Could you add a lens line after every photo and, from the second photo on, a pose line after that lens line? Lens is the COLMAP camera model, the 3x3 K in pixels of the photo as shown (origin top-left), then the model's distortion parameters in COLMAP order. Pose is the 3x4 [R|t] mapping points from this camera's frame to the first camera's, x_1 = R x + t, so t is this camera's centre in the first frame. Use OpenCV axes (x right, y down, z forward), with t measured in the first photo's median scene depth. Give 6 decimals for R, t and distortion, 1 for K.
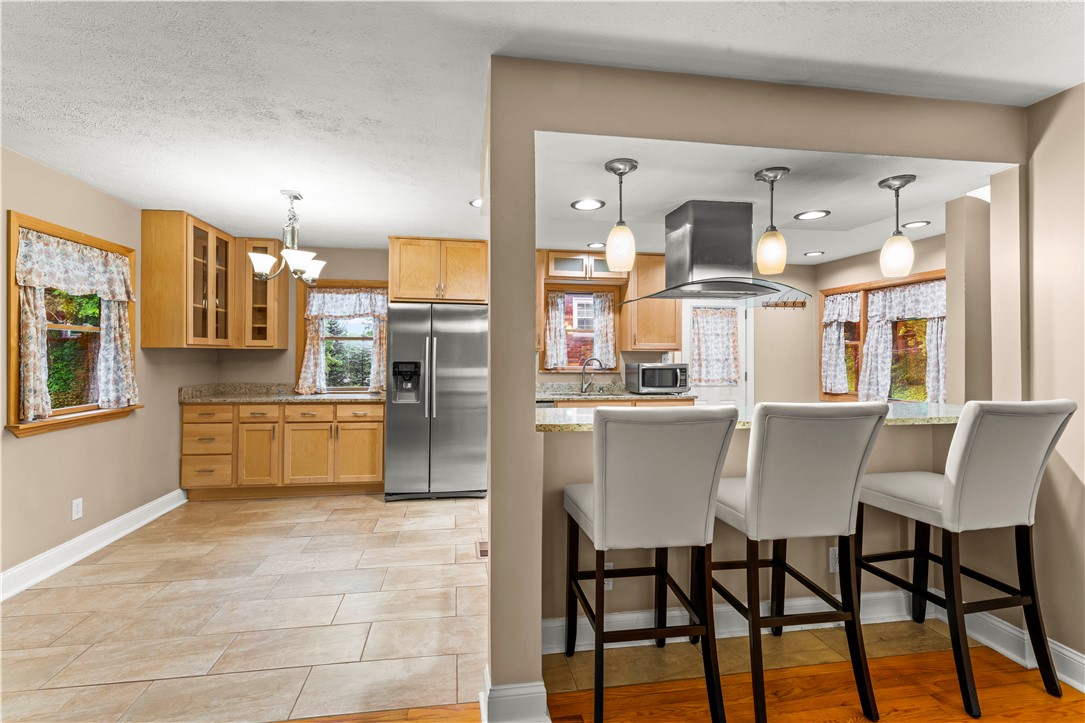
lens RADIAL K [[469.1, 0, 516.3], [0, 469.1, 349.6], [0, 0, 1]] dist [-0.002043, -0.000405]
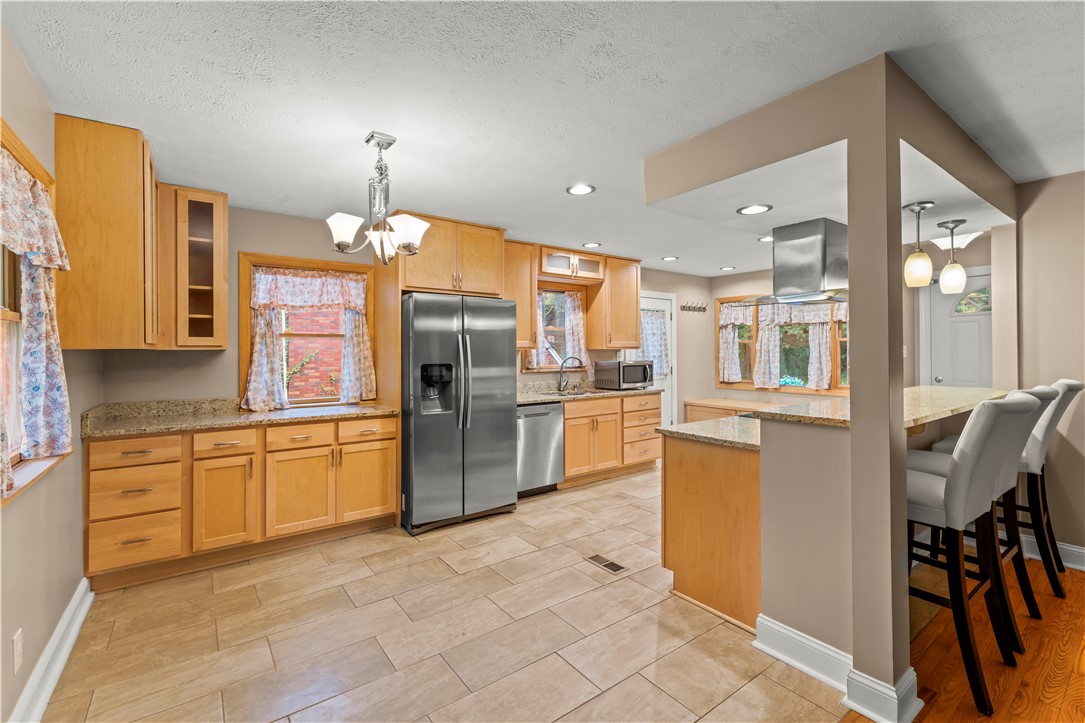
lens RADIAL K [[469.1, 0, 520.3], [0, 469.1, 349.1], [0, 0, 1]] dist [-0.002043, -0.000405]
pose [[0.890952, -0.006778, 0.454048, -0.456560], [0.005085, 0.999975, 0.004948, -0.003941], [-0.454070, -0.002100, 0.890964, 0.178520]]
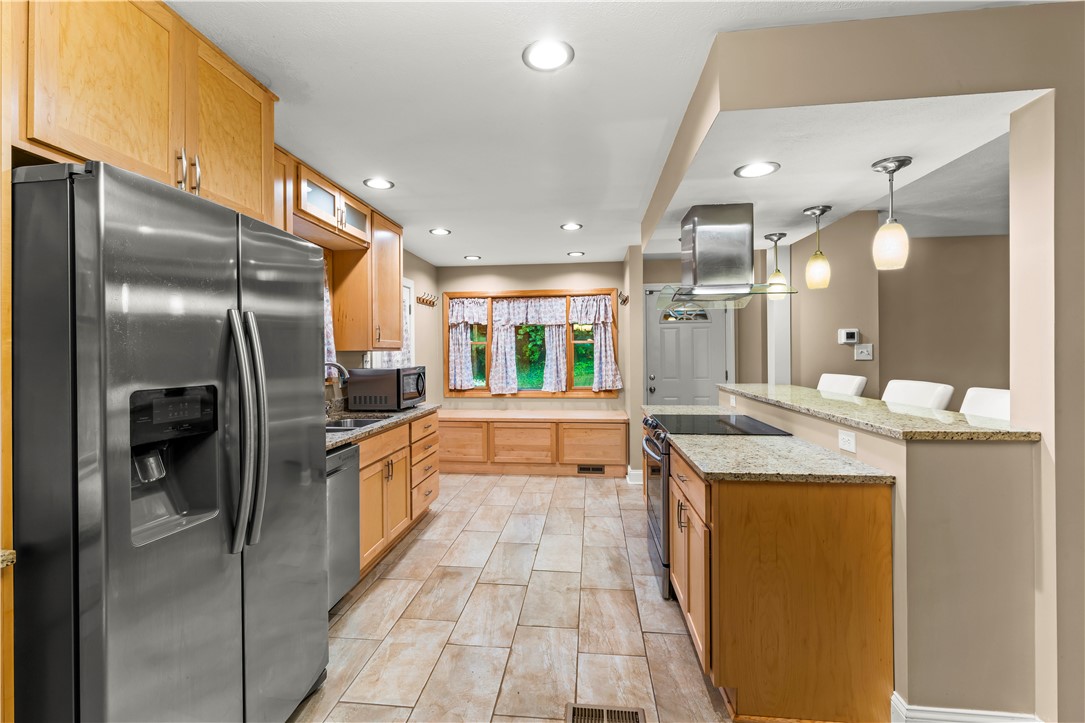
lens RADIAL K [[489.1, 0, 534.7], [0, 489.1, 353.5], [0, 0, 1]] dist [0.000050, -0.000114]
pose [[0.247085, -0.008096, 0.968960, -0.448023], [0.001193, 0.999967, 0.008051, 0.001506], [-0.968993, -0.000833, 0.247086, 0.676031]]
